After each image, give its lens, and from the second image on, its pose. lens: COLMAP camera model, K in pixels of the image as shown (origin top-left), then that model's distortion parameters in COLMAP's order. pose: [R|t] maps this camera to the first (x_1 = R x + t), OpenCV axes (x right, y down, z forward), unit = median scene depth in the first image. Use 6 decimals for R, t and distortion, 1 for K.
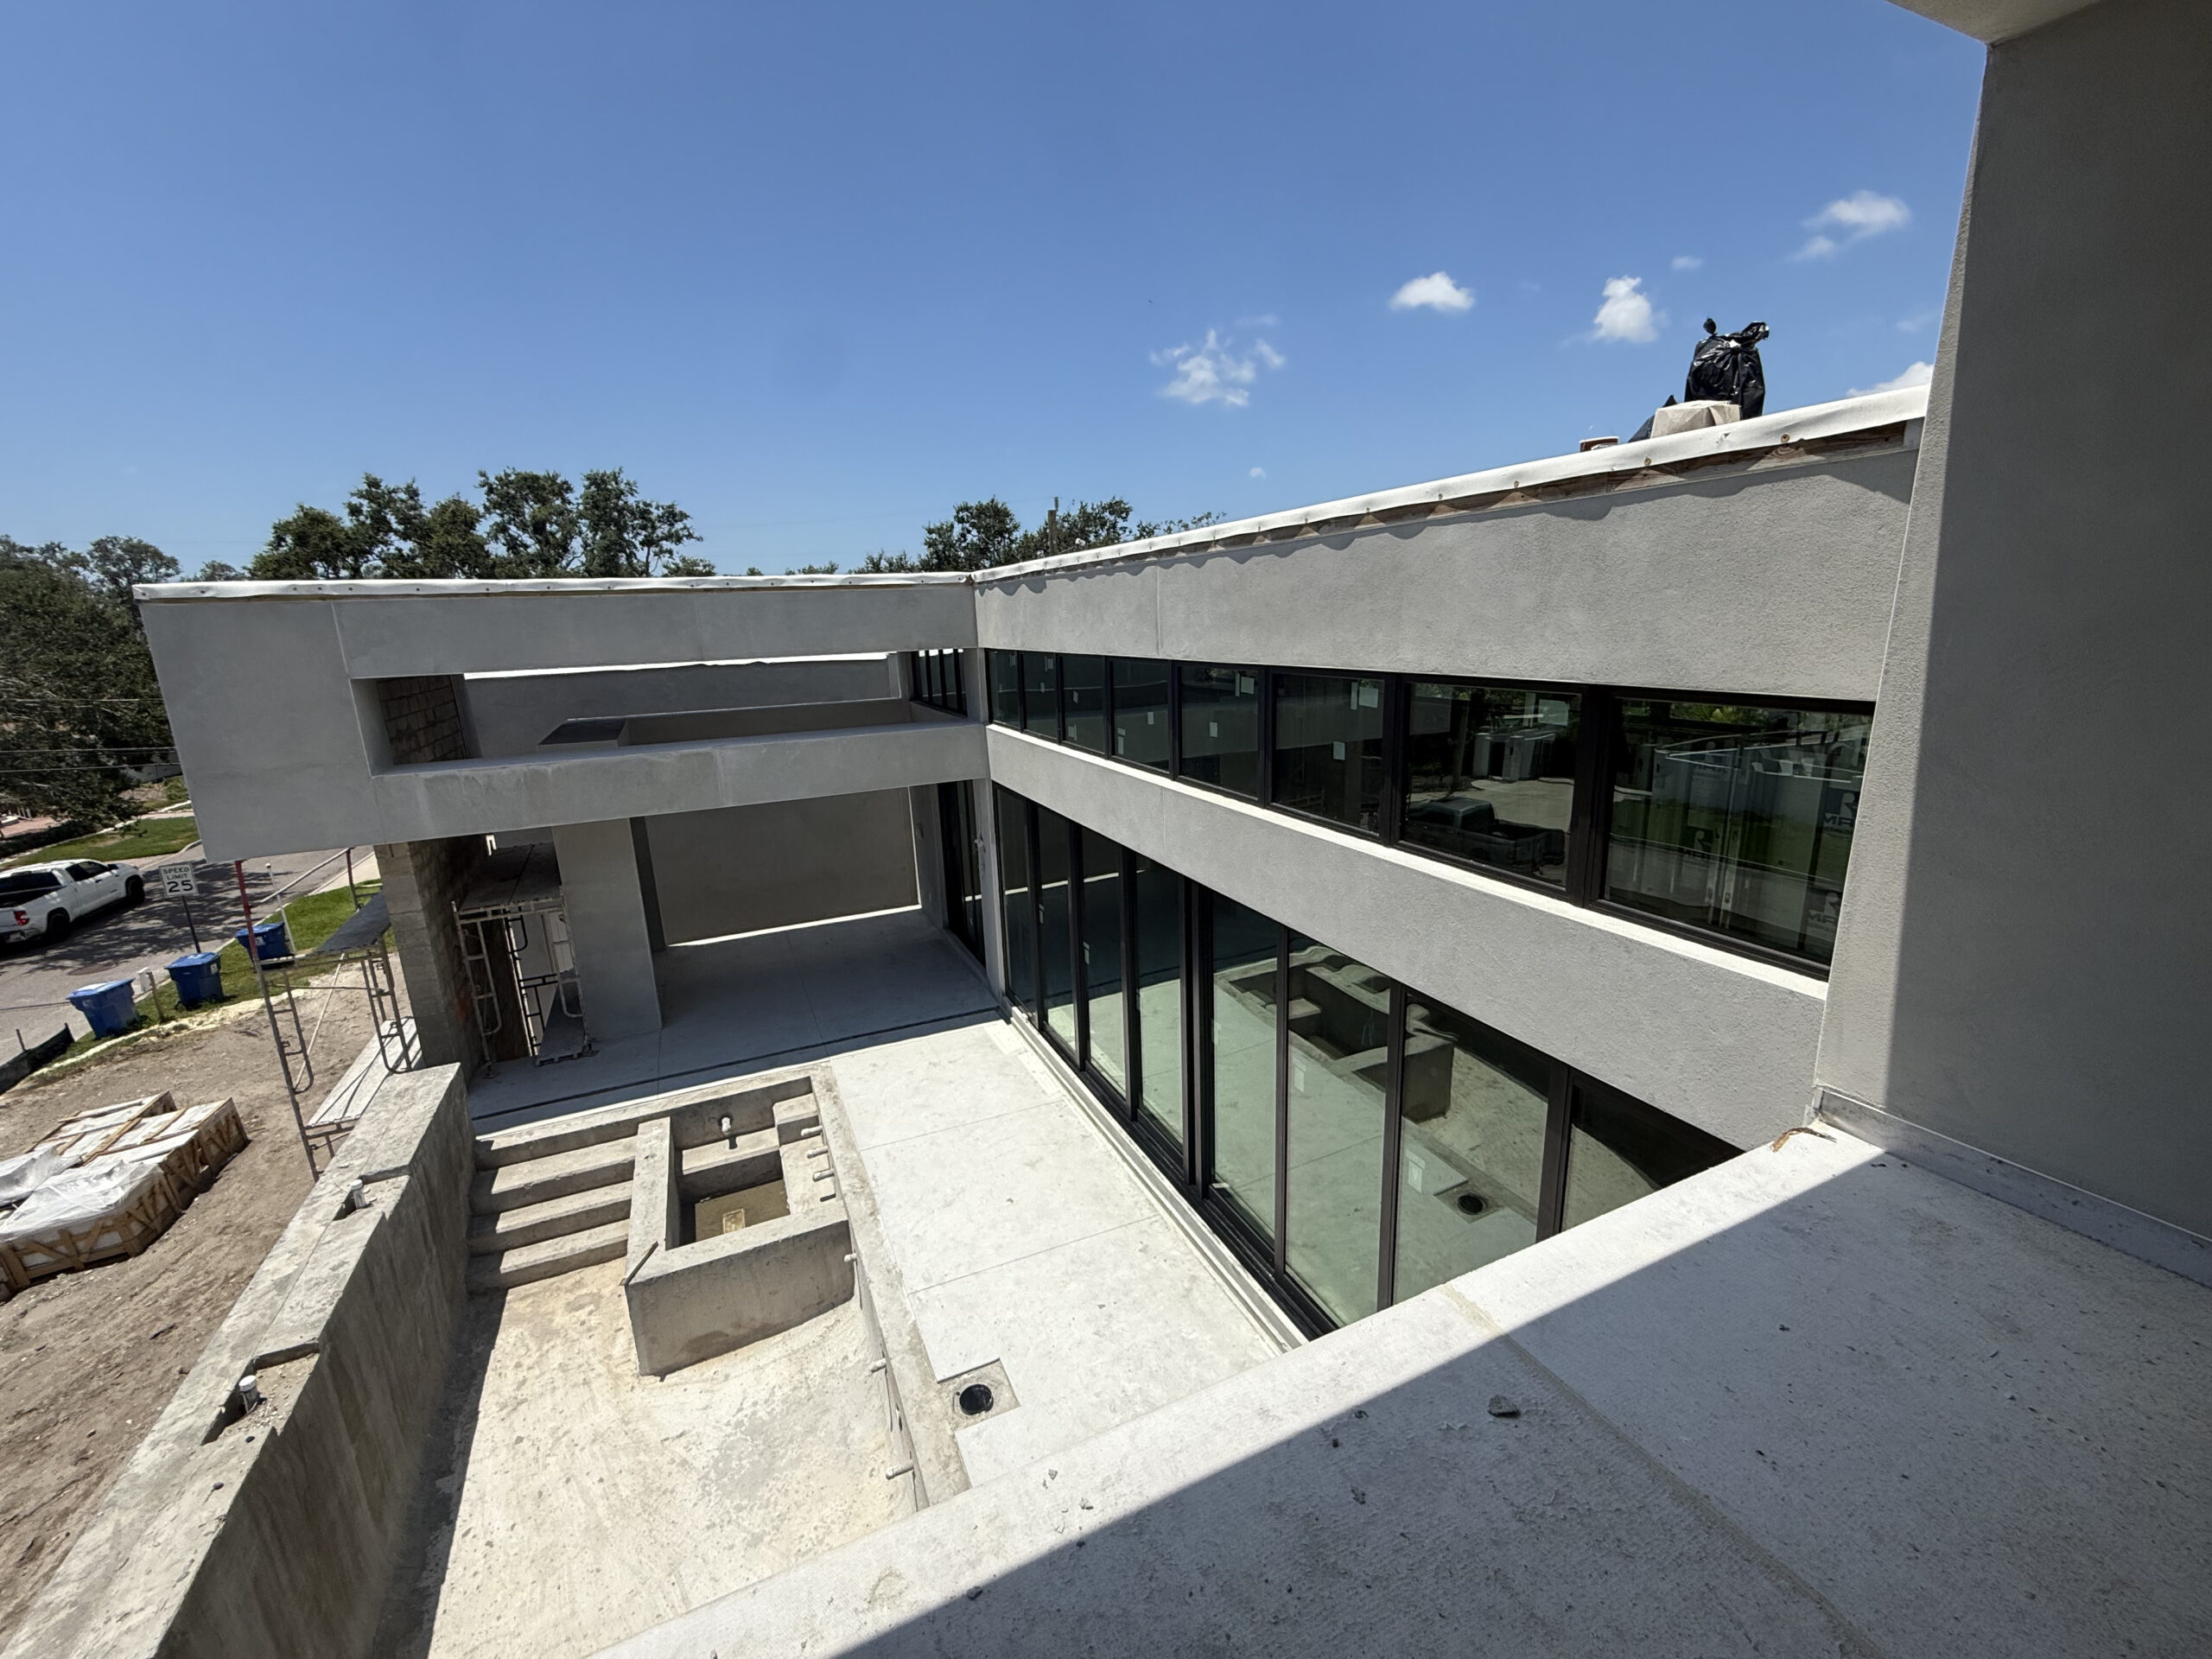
lens RADIAL K [[887.5, 0, 1104.3], [0, 887.5, 828.2], [0, 0, 1]] dist [-0.000355, -0.000429]
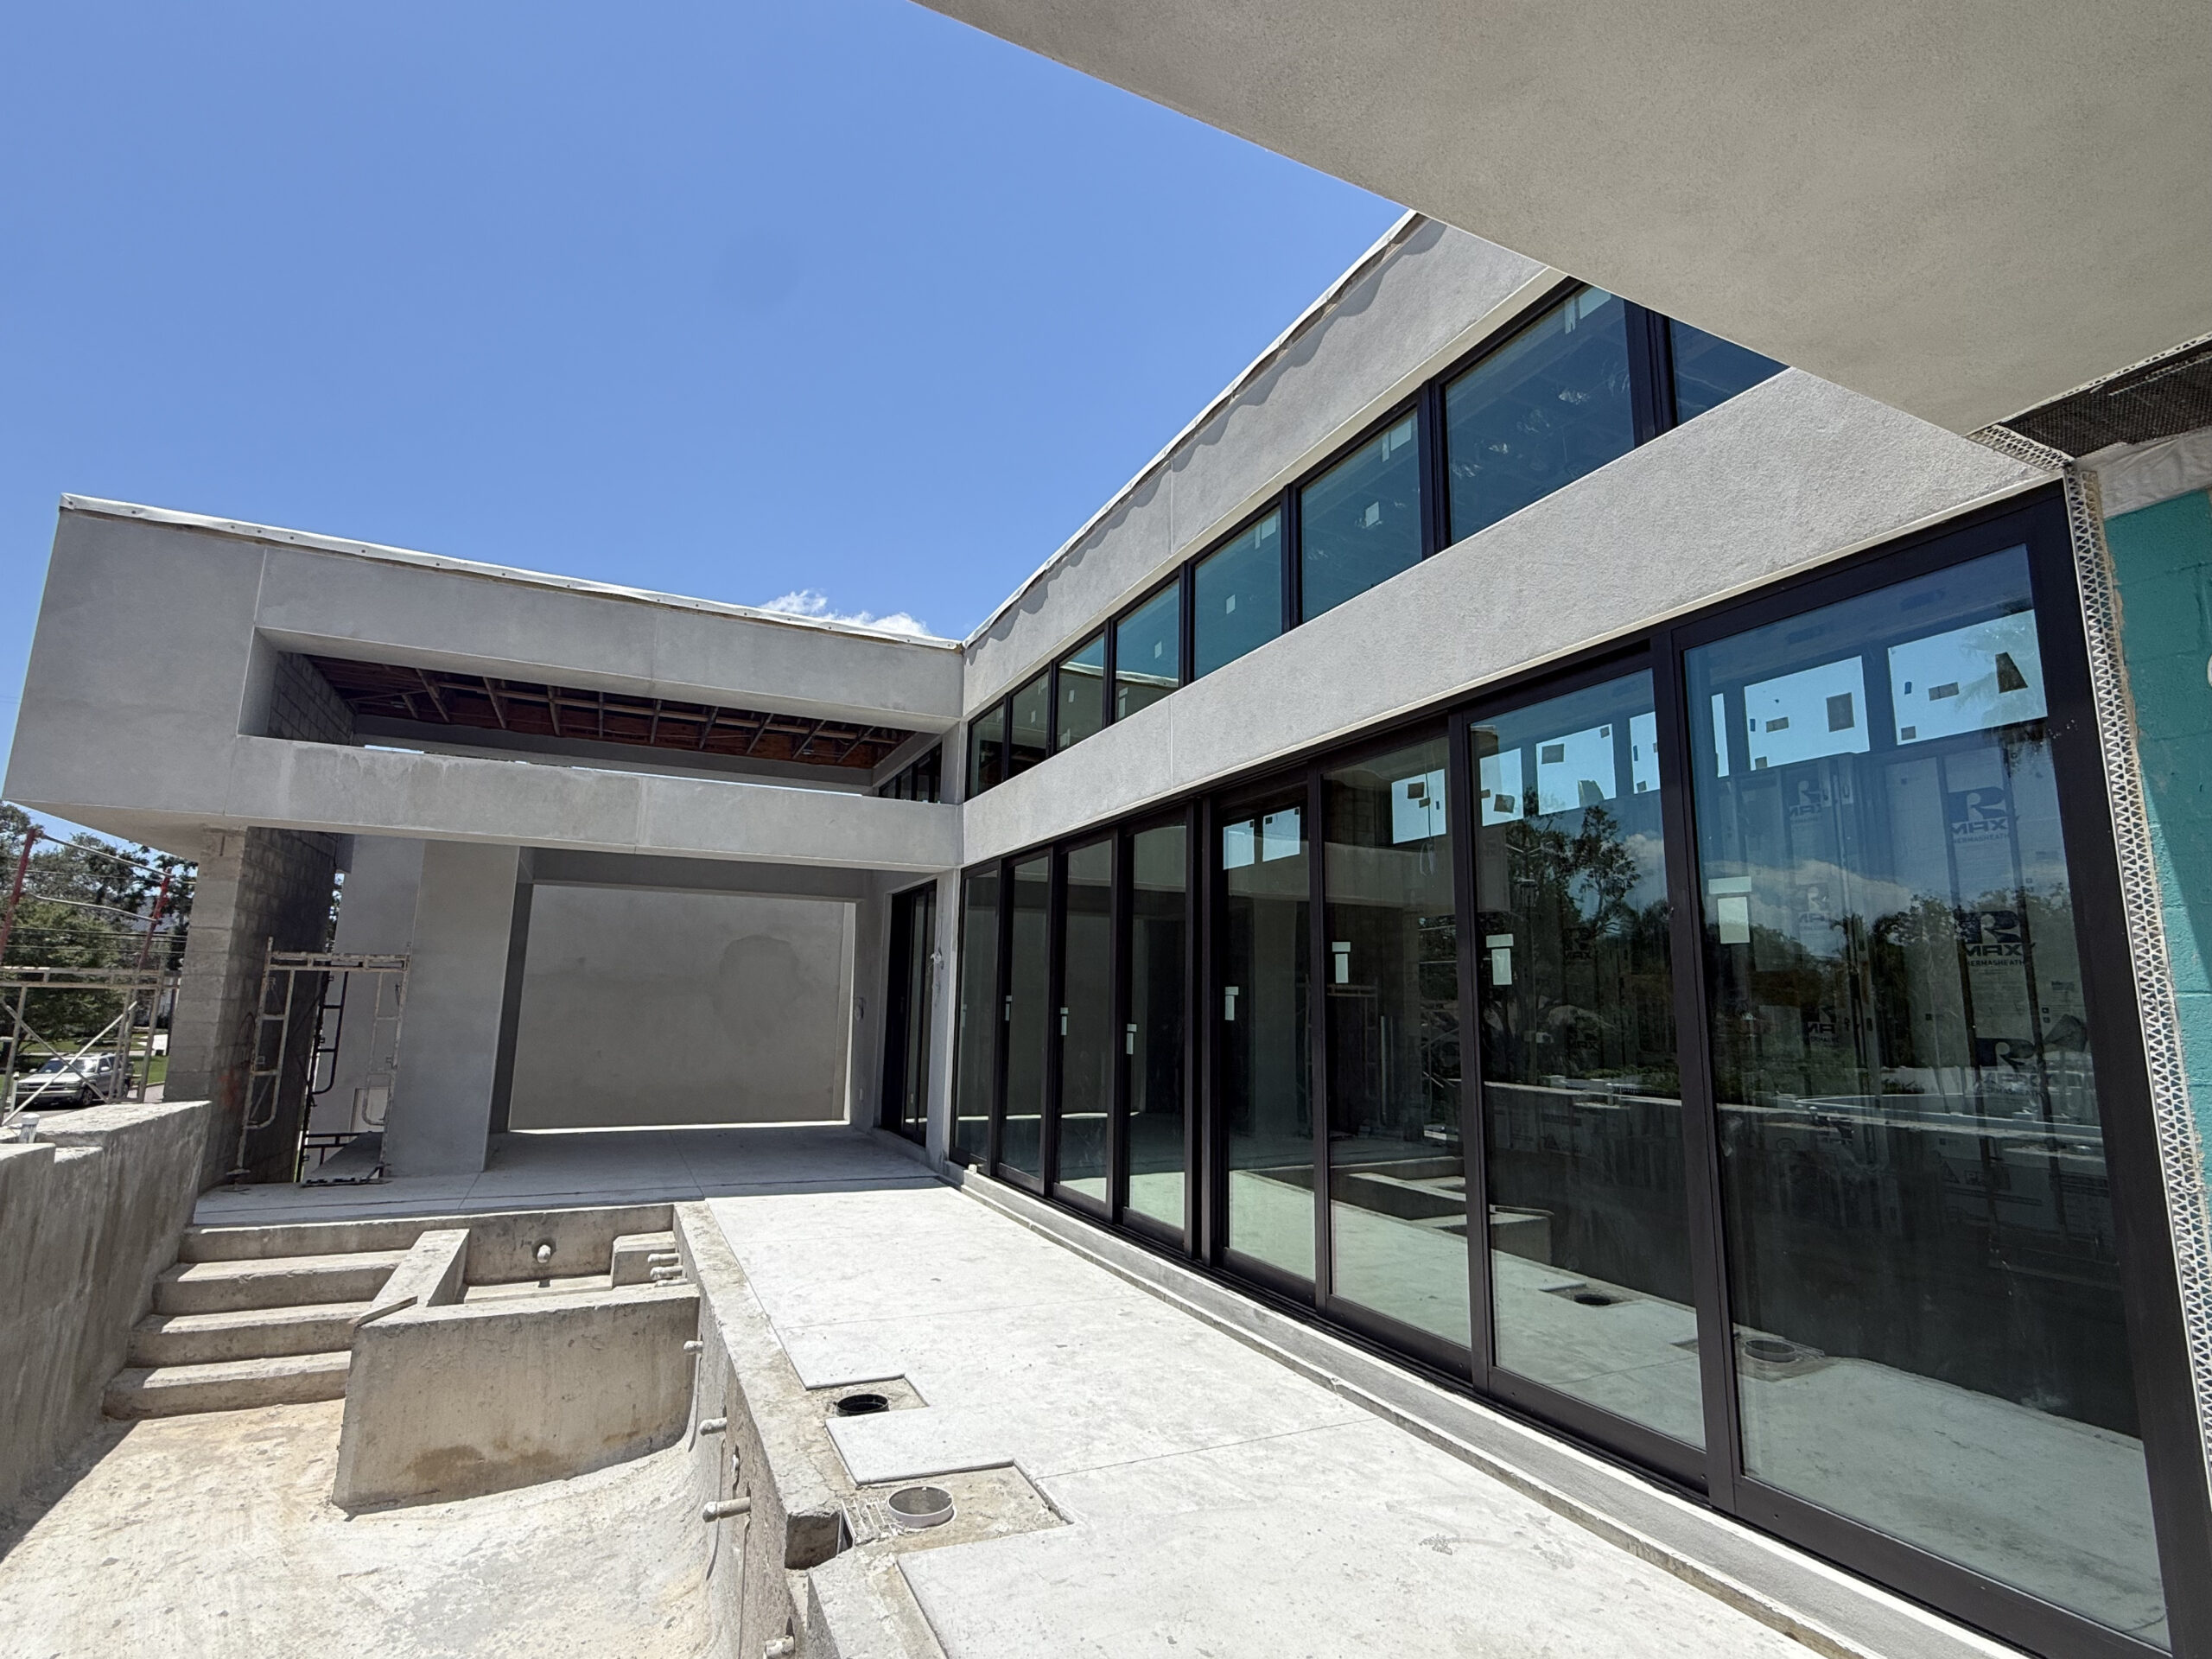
lens RADIAL K [[1066.6, 0, 1107.7], [0, 1066.6, 829.1], [0, 0, 1]] dist [-0.003619, 0.001275]
pose [[0.998561, 0.053580, 0.002436, 0.008128], [-0.048404, 0.919805, -0.389380, 0.453292], [-0.023104, 0.388701, 0.921074, 0.093522]]
